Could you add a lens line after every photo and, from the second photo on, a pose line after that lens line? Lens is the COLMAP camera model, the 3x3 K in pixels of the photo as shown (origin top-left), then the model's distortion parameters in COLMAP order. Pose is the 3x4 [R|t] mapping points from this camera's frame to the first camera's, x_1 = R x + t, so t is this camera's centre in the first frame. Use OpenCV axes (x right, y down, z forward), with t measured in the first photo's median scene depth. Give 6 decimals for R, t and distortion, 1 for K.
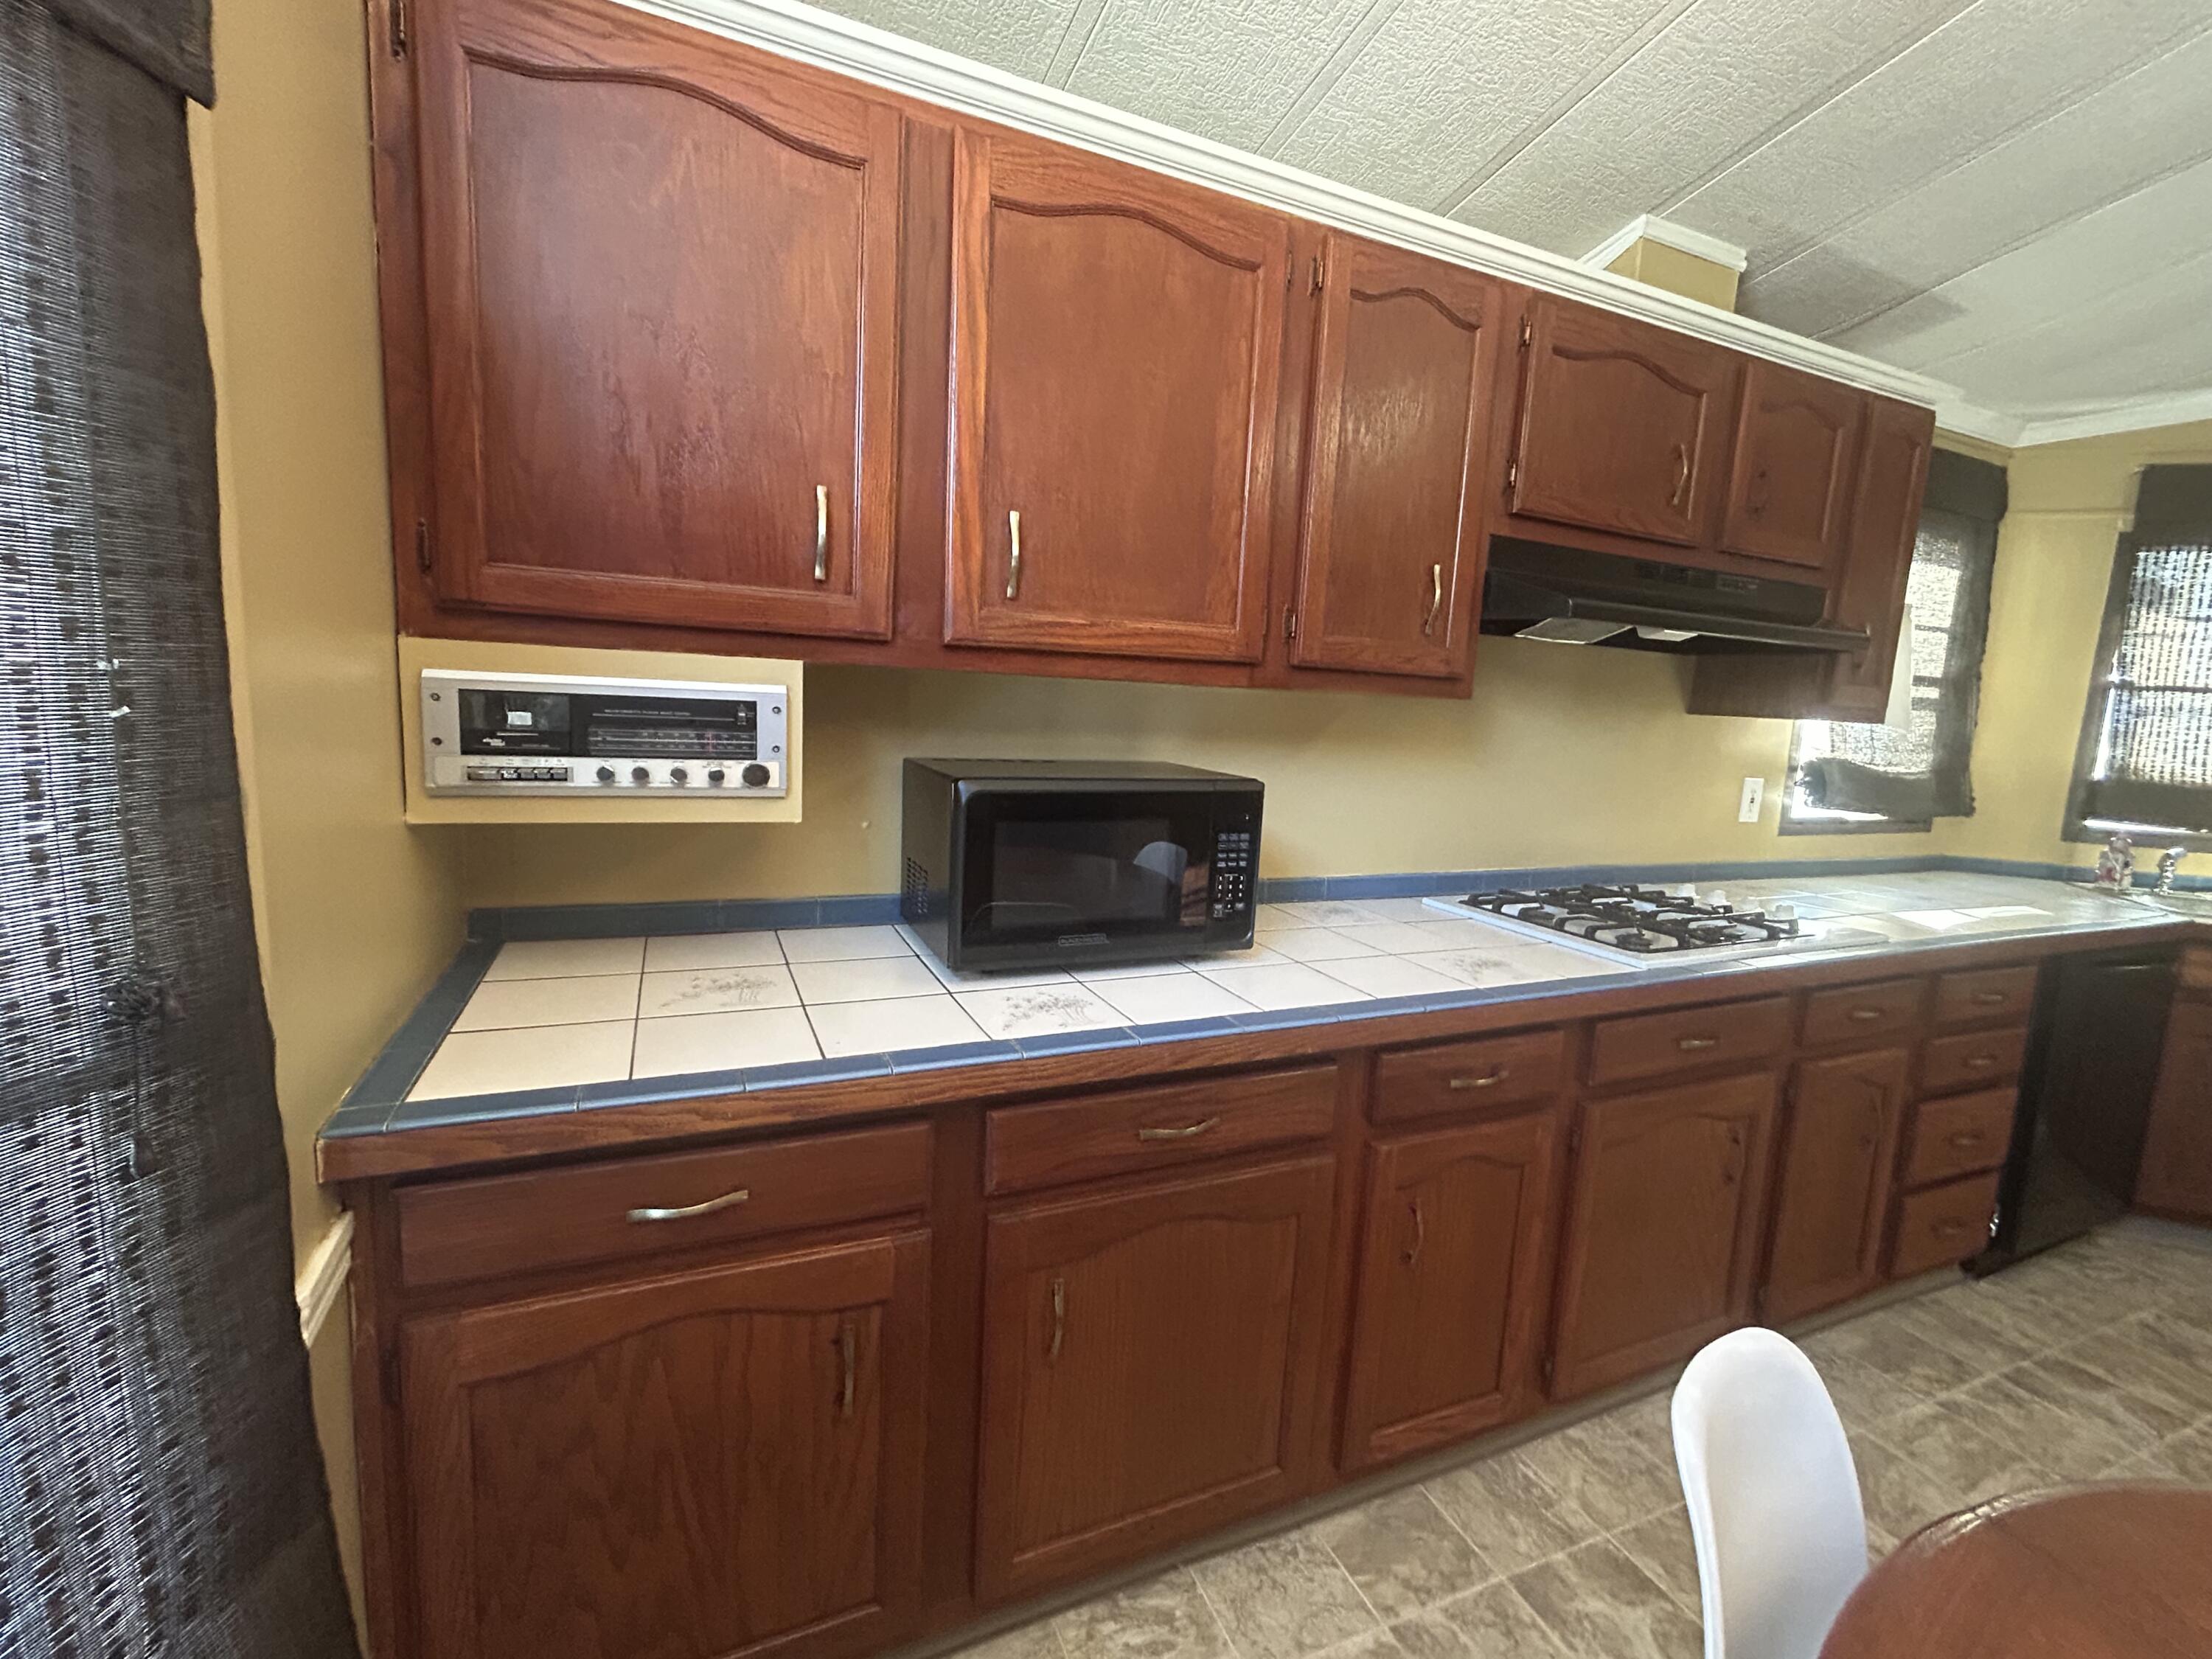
lens RADIAL K [[958.7, 0, 1104.3], [0, 958.7, 825.8], [0, 0, 1]] dist [-0.000215, 0.000375]
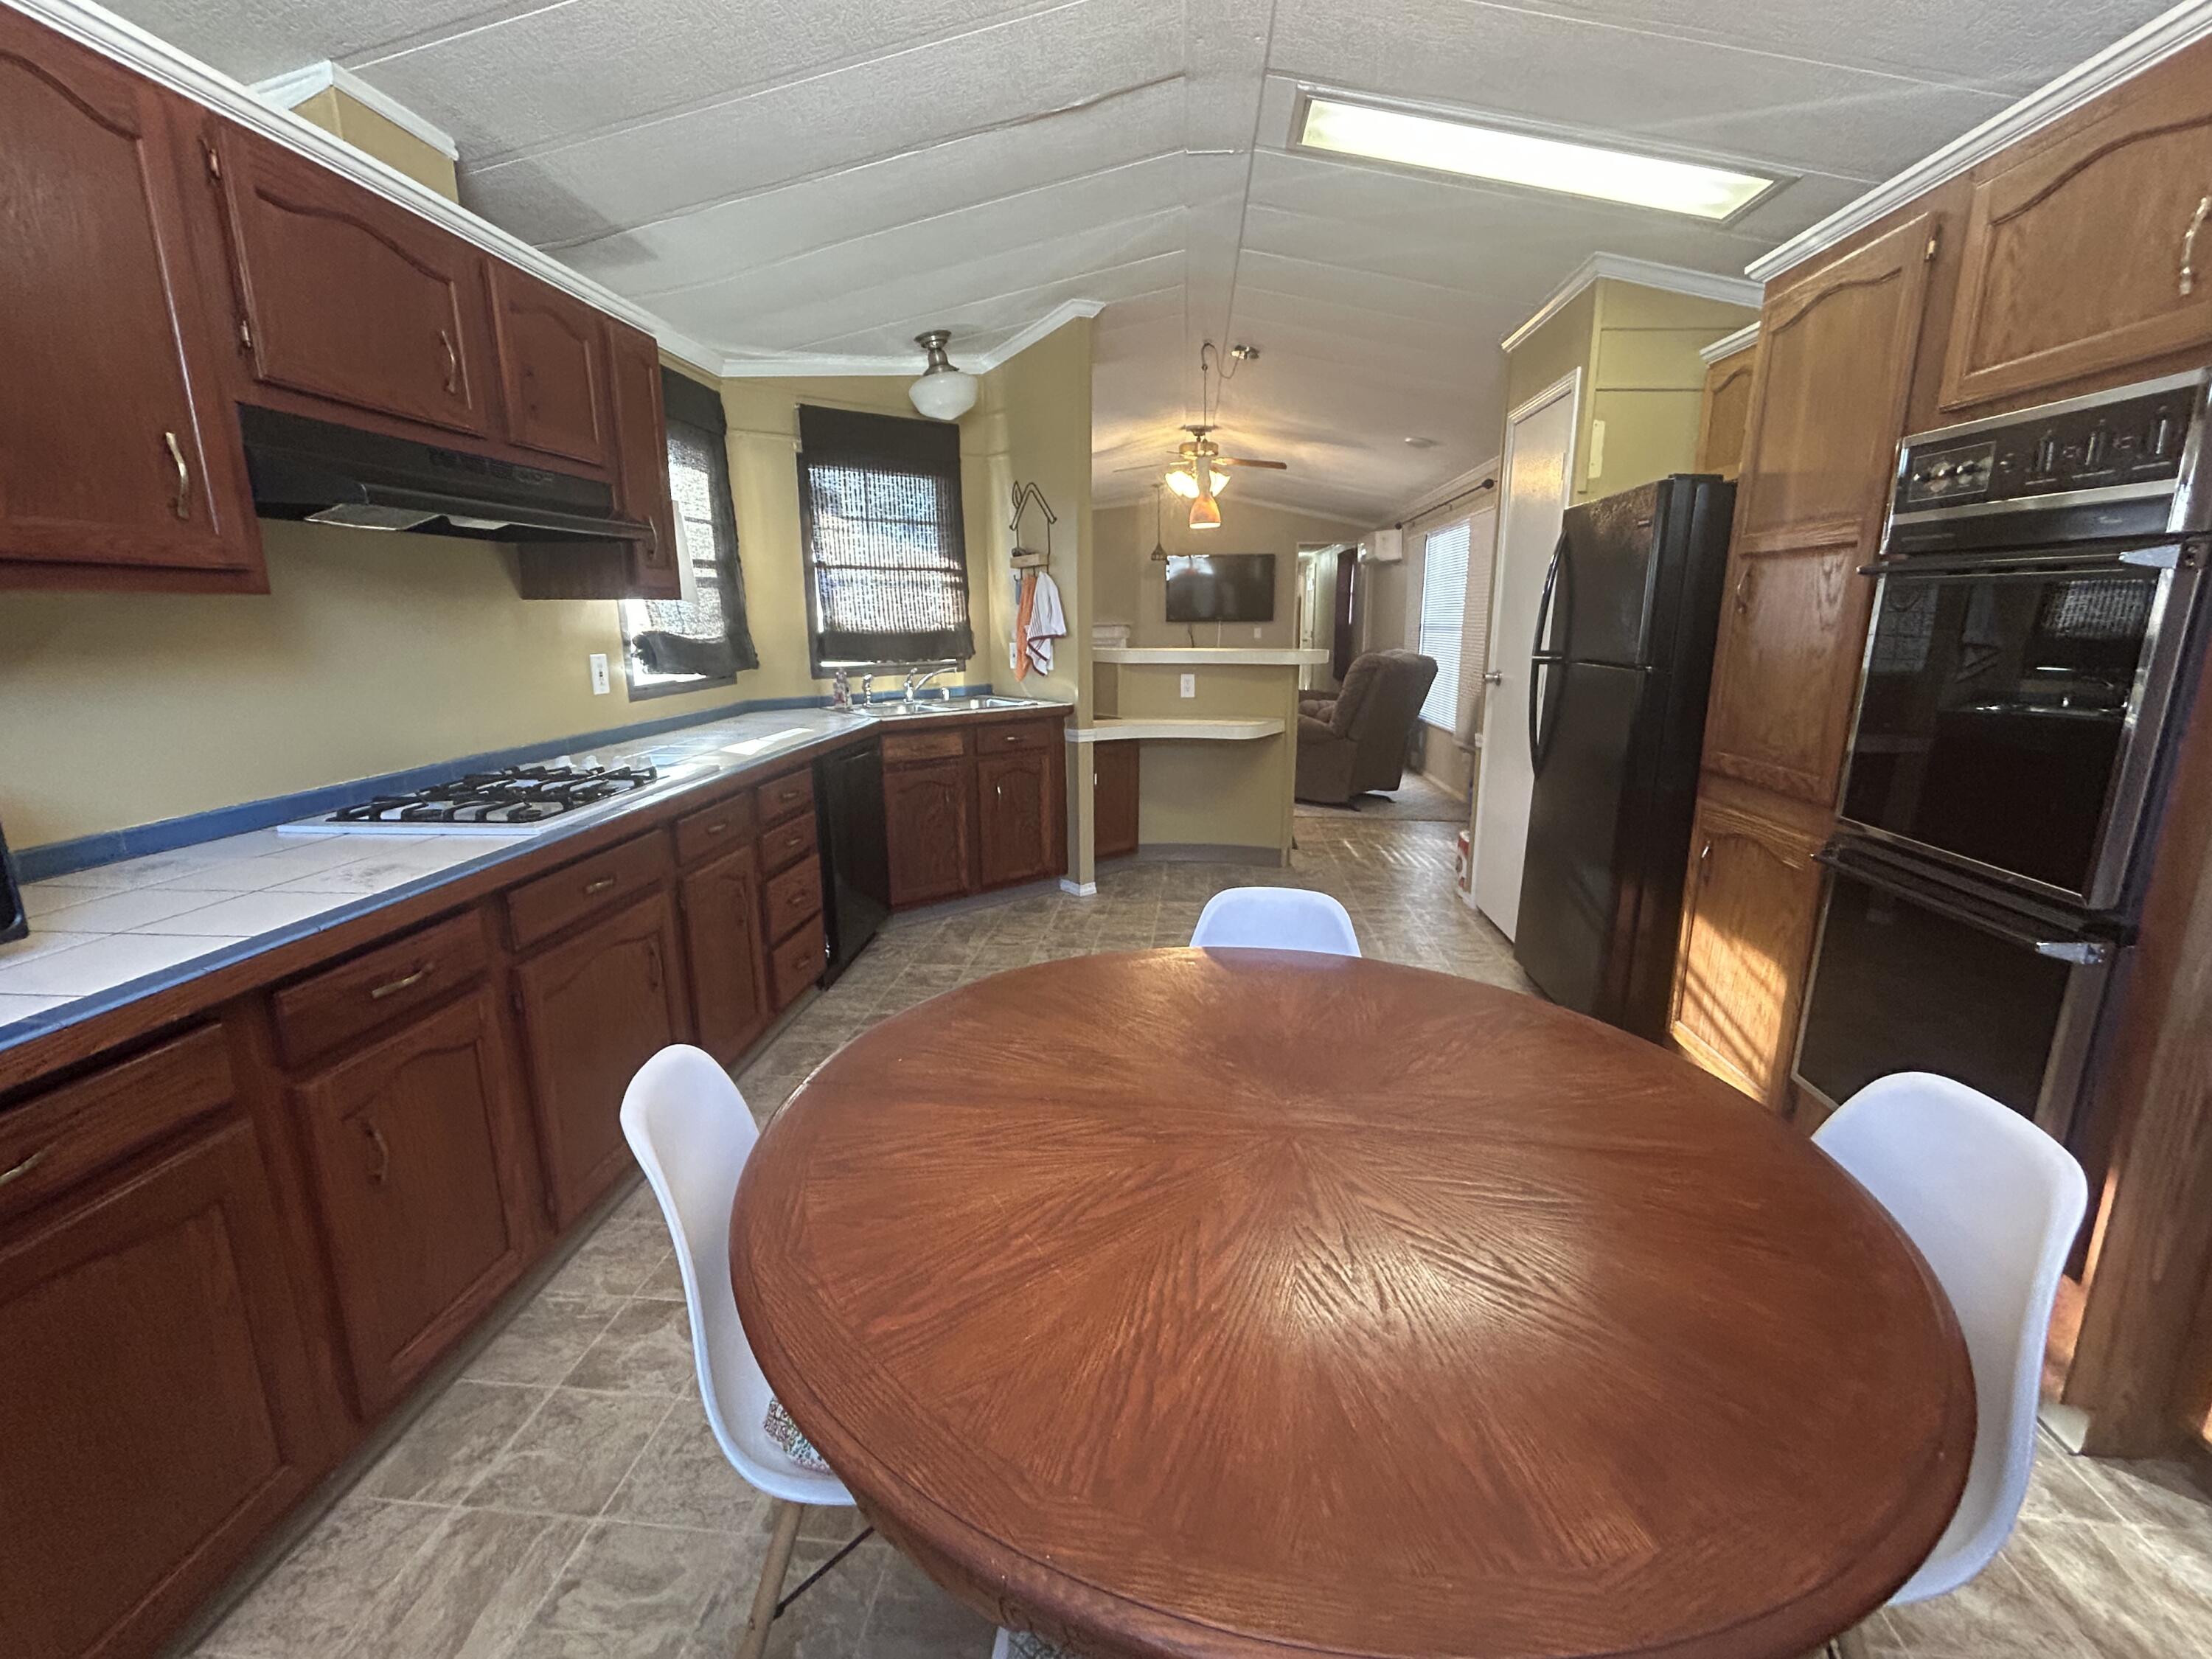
lens RADIAL K [[958.7, 0, 1105.4], [0, 958.7, 828.9], [0, 0, 1]] dist [-0.000215, 0.000375]
pose [[0.482915, -0.247344, 0.840009, -0.043419], [0.146432, 0.968581, 0.201020, 0.013485], [-0.863337, 0.025929, 0.503961, -0.108161]]
